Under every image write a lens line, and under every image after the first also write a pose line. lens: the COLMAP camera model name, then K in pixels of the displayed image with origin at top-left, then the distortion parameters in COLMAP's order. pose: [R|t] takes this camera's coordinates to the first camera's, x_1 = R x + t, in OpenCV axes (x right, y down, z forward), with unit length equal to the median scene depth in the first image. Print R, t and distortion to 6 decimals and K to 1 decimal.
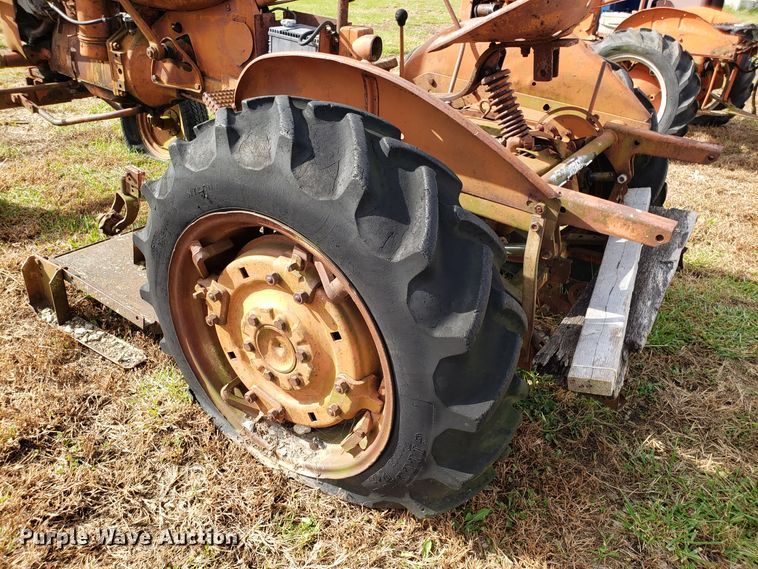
lens RADIAL K [[599.3, 0, 383.0], [0, 599.3, 292.1], [0, 0, 1]] dist [0.023760, -0.016206]
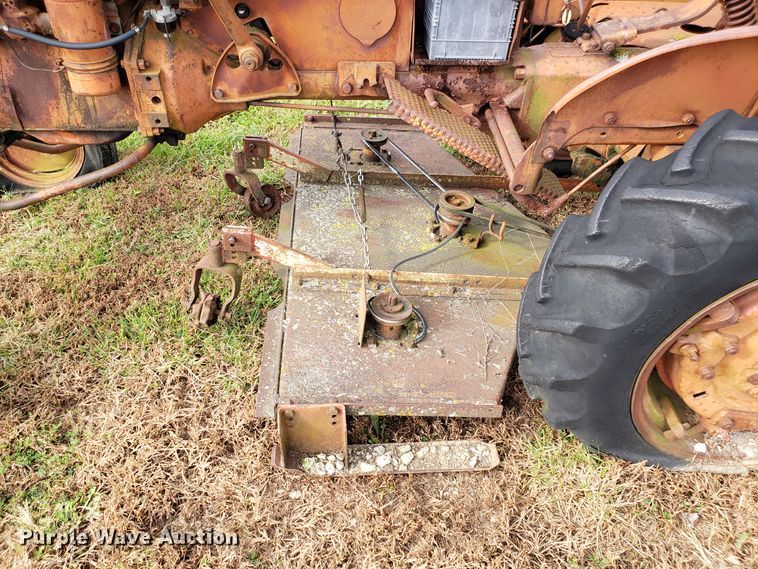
lens RADIAL K [[598.1, 0, 360.6], [0, 598.1, 294.7], [0, 0, 1]] dist [0.020587, -0.012859]
pose [[0.814887, -0.442635, 0.374211, -0.796835], [0.348241, 0.889983, 0.294379, -0.394565], [-0.463343, -0.109570, 0.879379, 0.406147]]
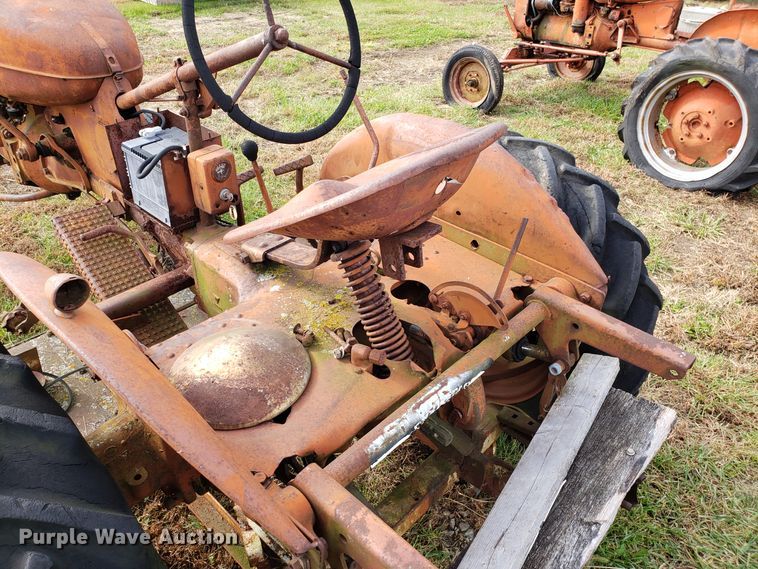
lens RADIAL K [[599.3, 0, 367.4], [0, 599.3, 280.5], [0, 0, 1]] dist [0.023760, -0.016206]
pose [[0.981518, 0.053627, -0.183700, 0.332461], [-0.044024, 0.997462, 0.055962, -0.353008], [0.186235, -0.046841, 0.981388, 0.289154]]
